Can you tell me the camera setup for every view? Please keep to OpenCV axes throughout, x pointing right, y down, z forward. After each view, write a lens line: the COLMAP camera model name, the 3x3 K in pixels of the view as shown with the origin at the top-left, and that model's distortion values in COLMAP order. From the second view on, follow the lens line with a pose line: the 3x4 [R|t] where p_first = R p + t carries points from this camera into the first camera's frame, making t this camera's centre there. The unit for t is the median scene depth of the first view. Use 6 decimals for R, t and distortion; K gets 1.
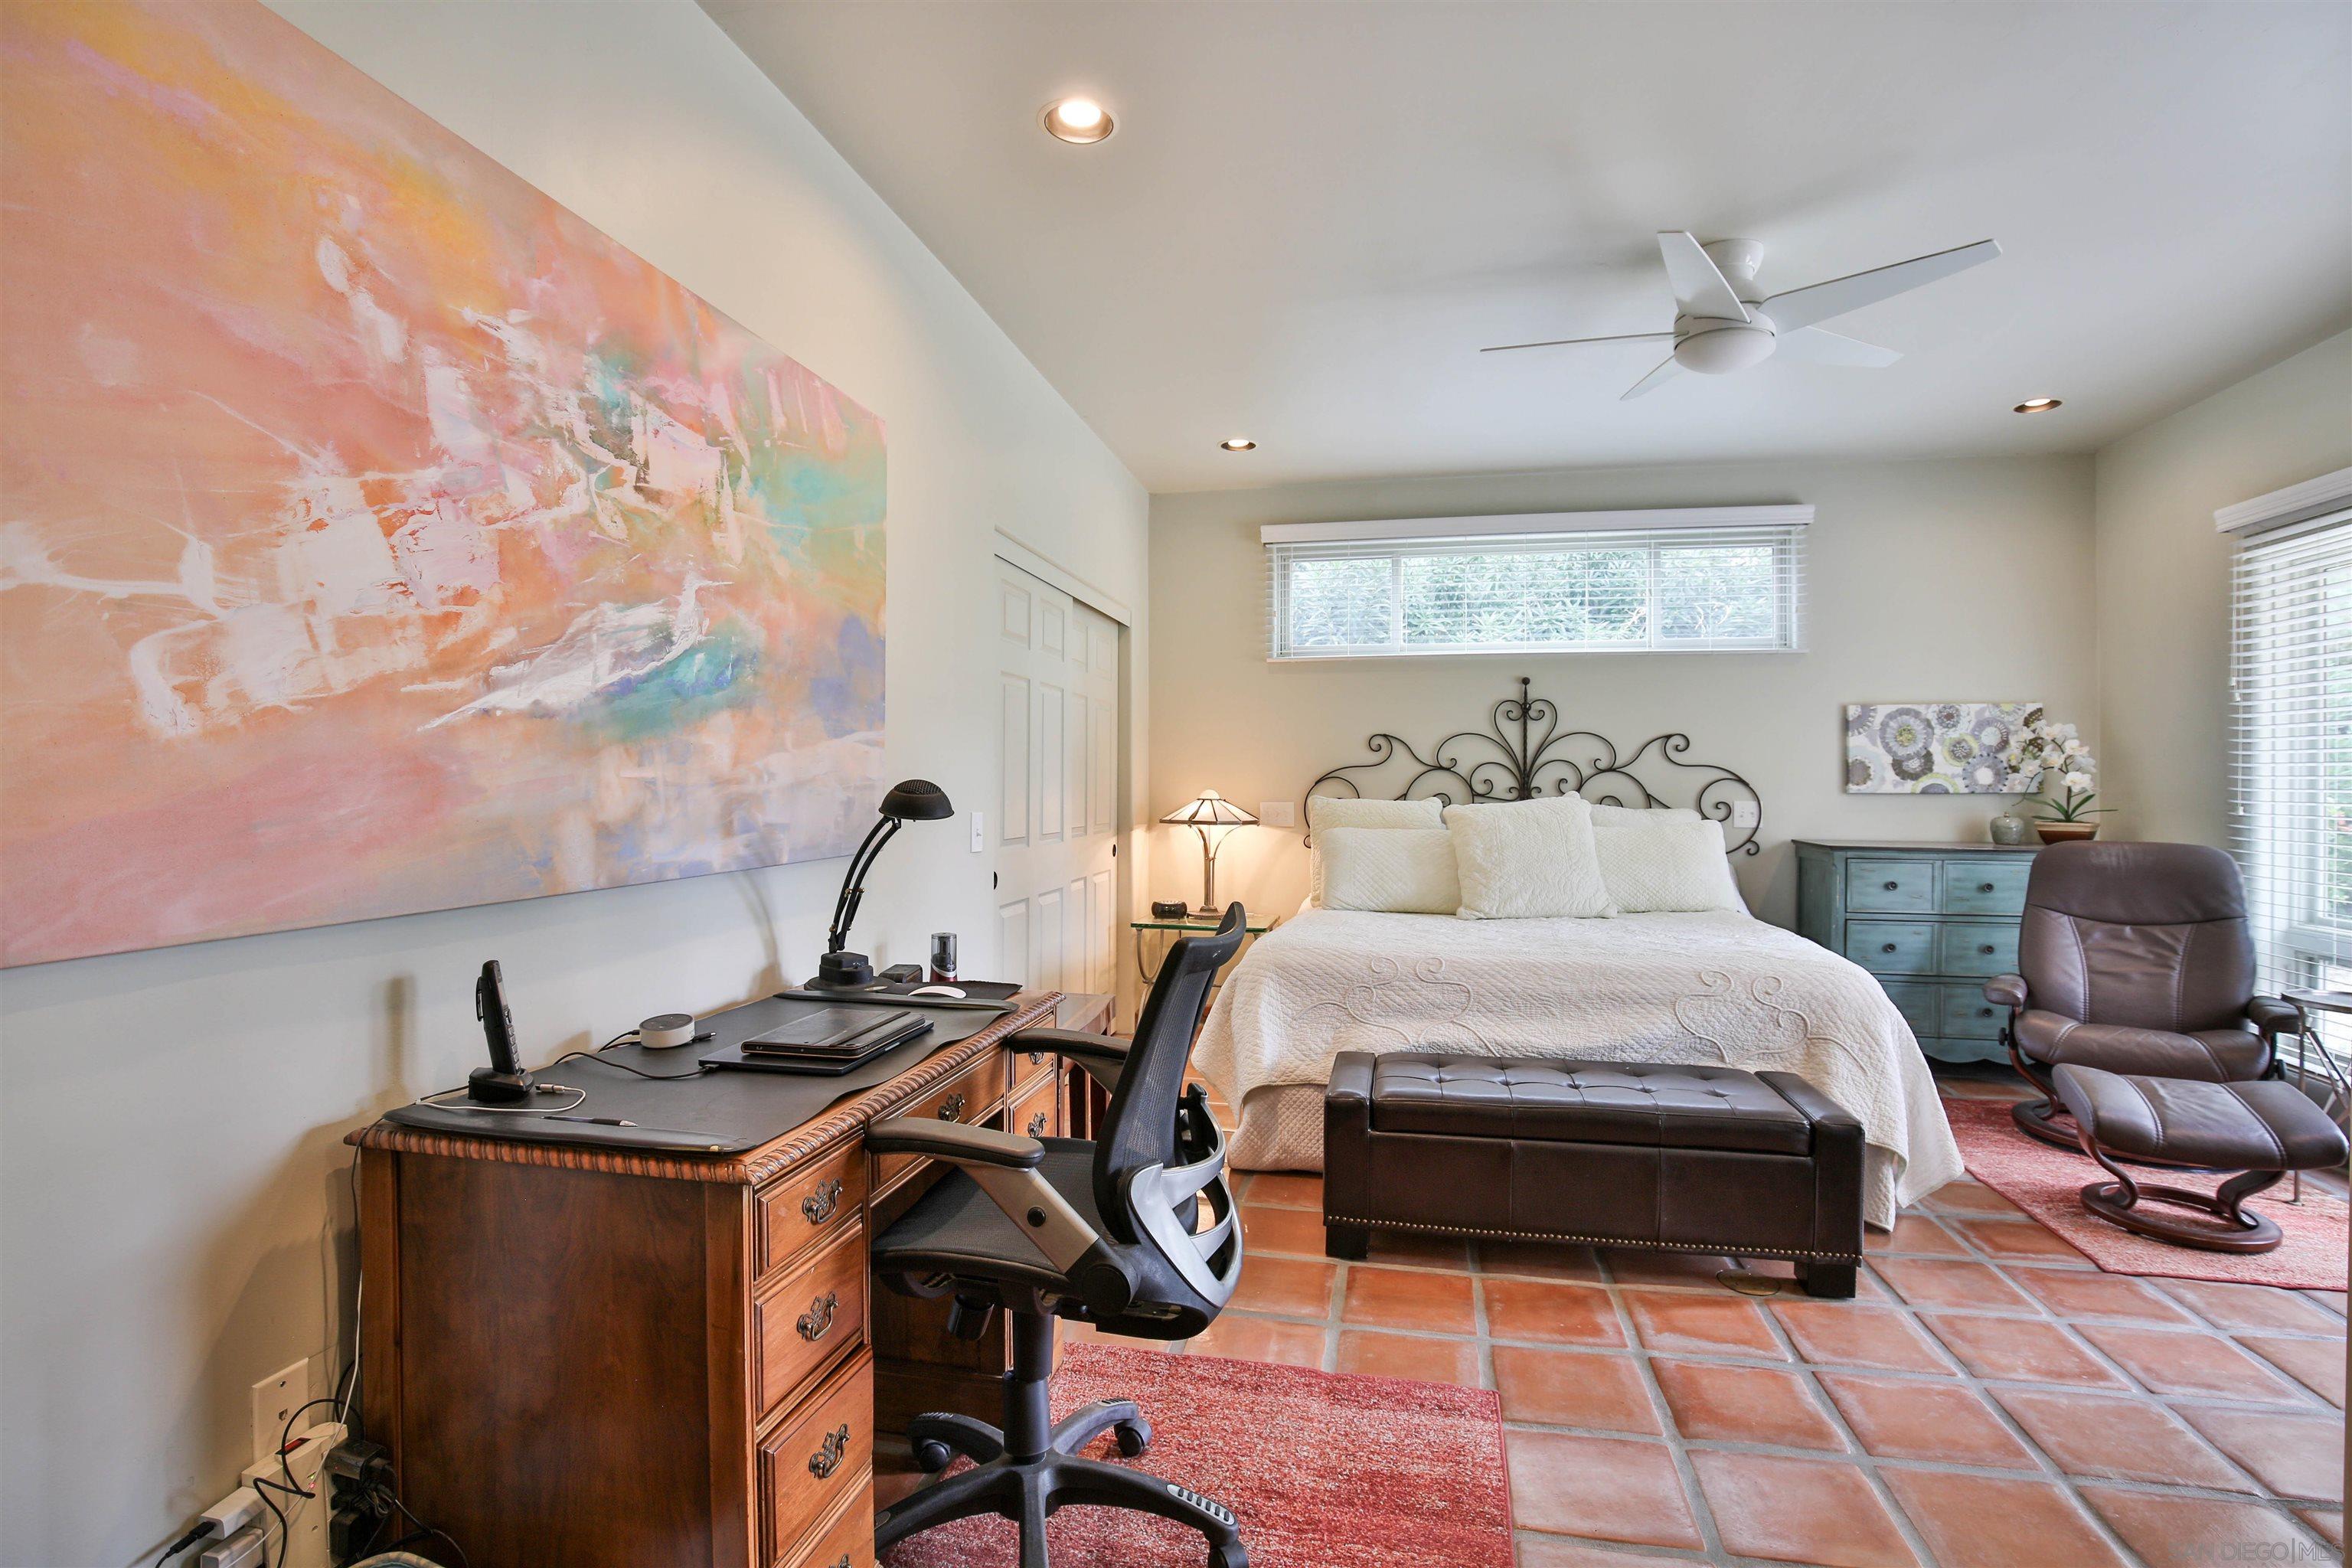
lens RADIAL K [[1111.2, 0, 1186.9], [0, 1111.2, 781.5], [0, 0, 1]] dist [-0.032115, 0.004943]
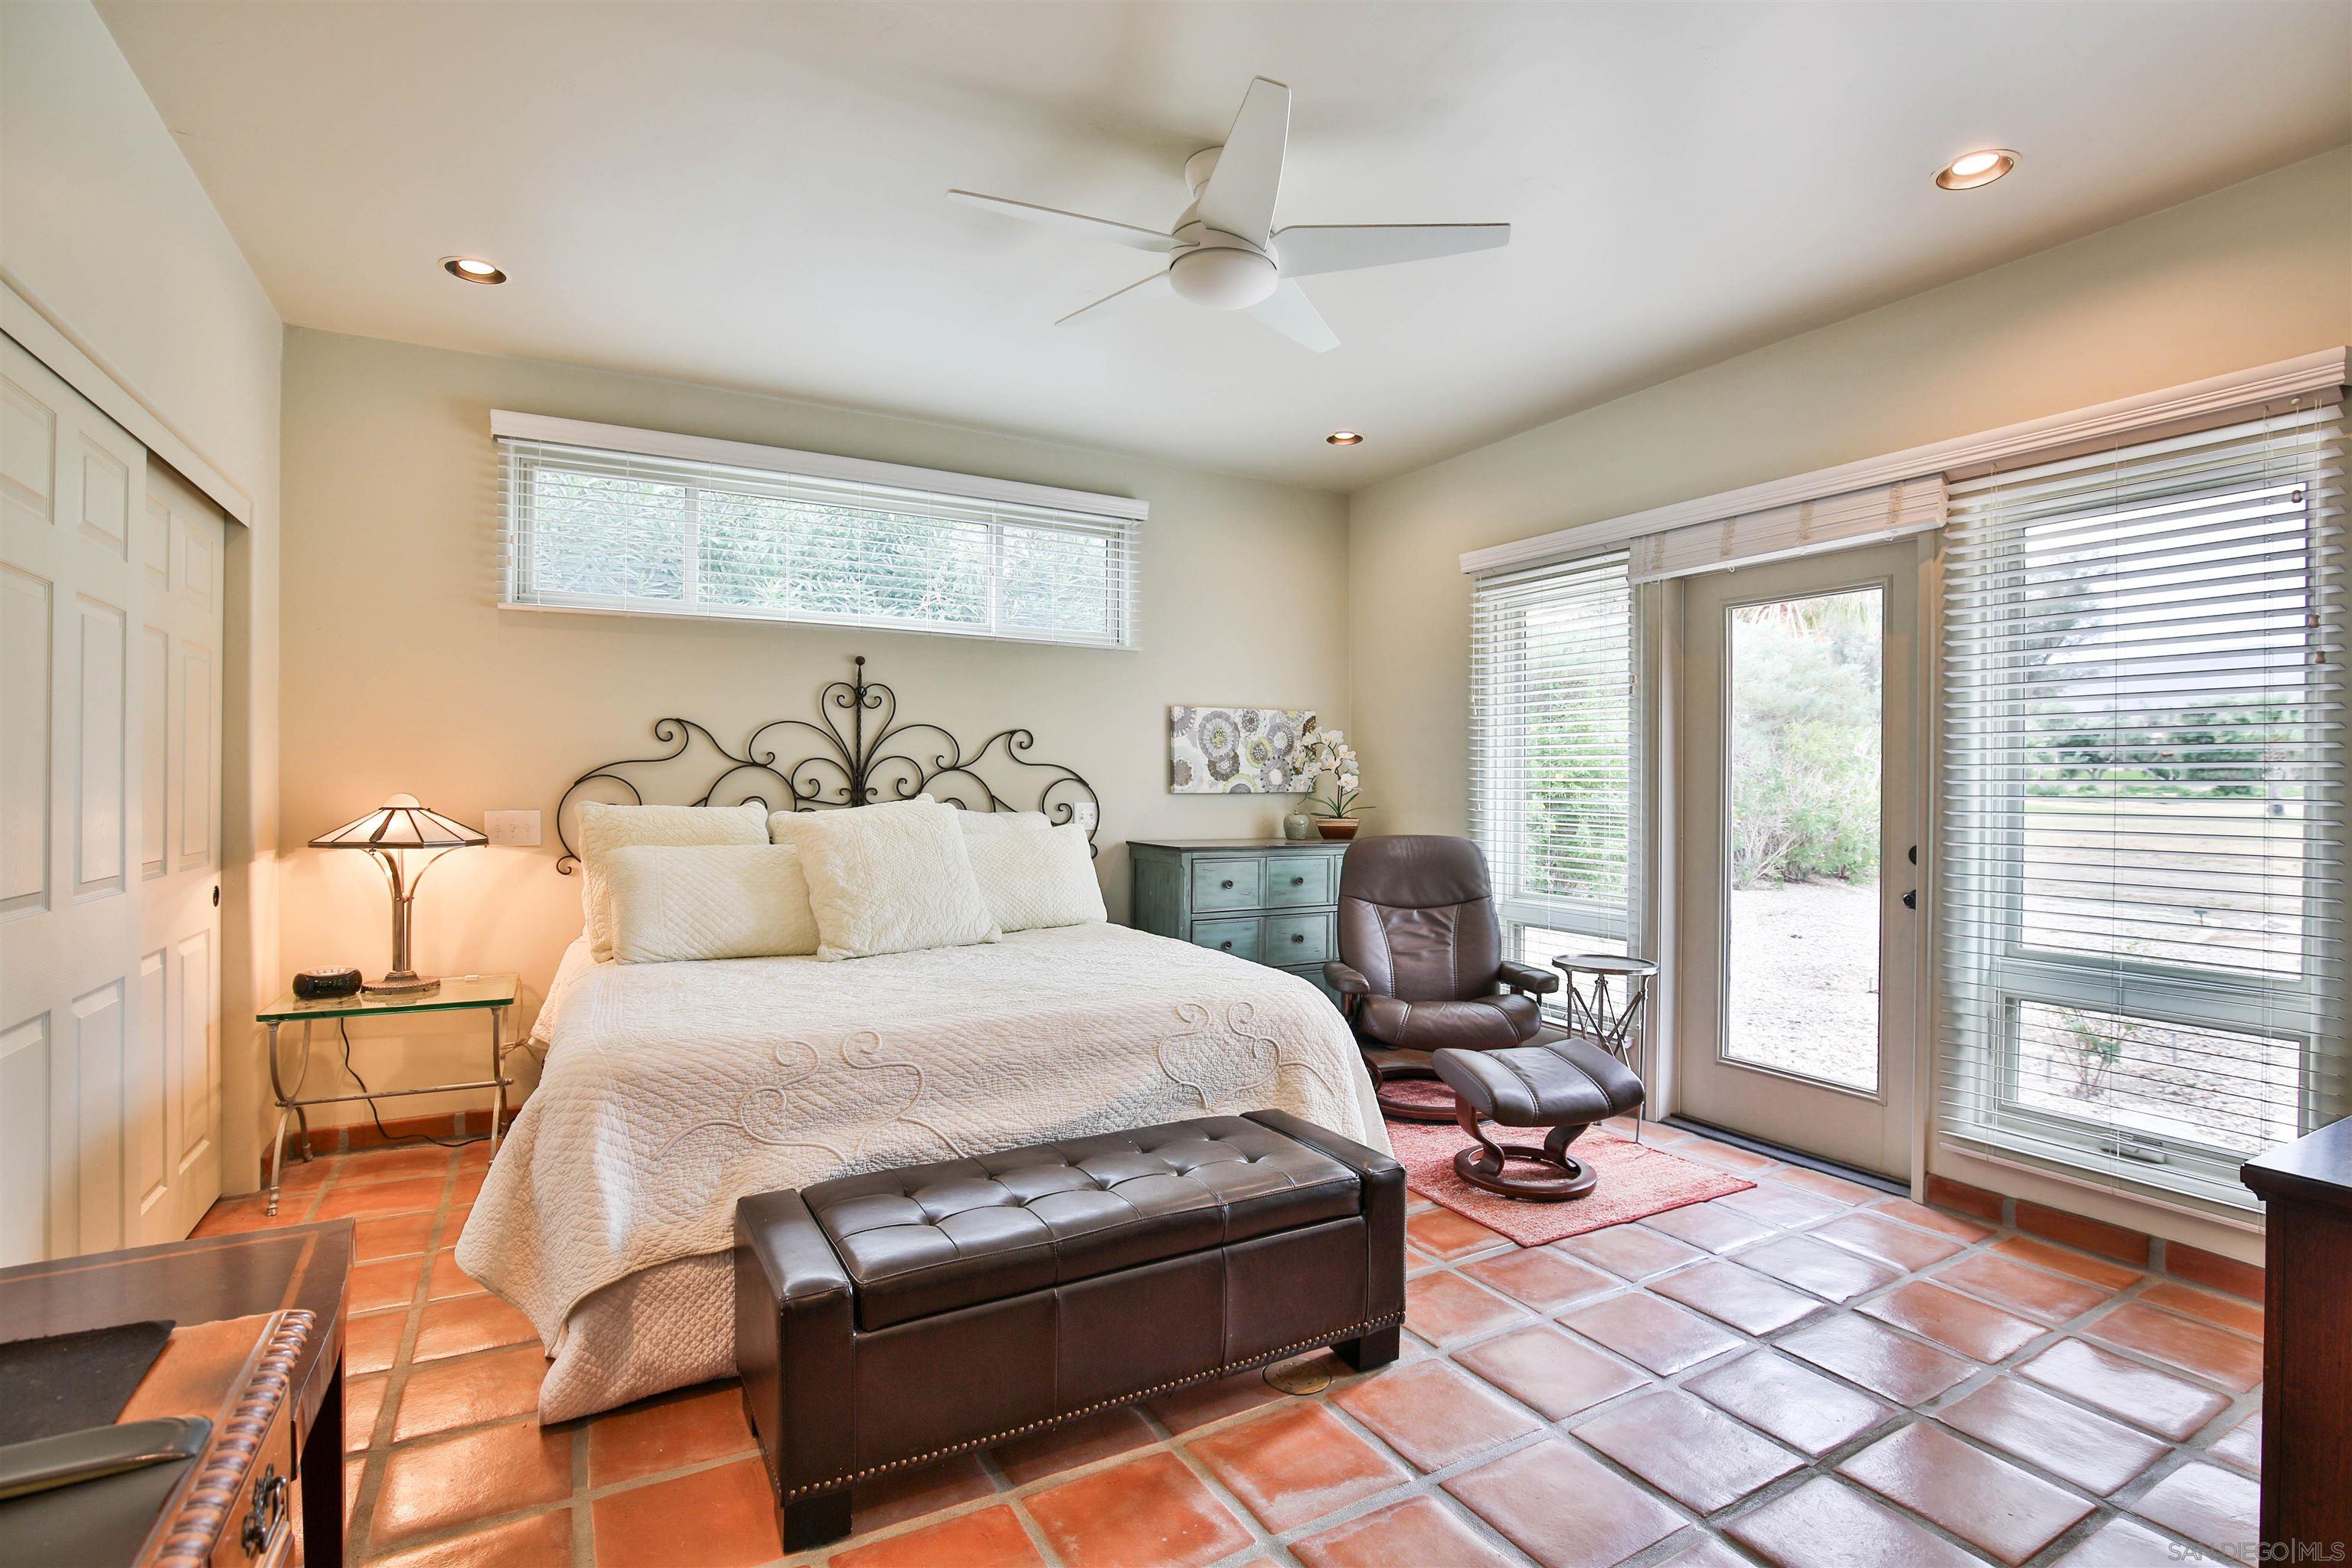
lens RADIAL K [[1111.2, 0, 1186.9], [0, 1111.2, 781.5], [0, 0, 1]] dist [-0.032115, 0.004943]
pose [[0.752101, 0.000707, 0.659048, -0.062584], [-0.002126, 0.999997, 0.001352, -0.001795], [-0.659045, -0.002418, 0.752100, 0.232701]]
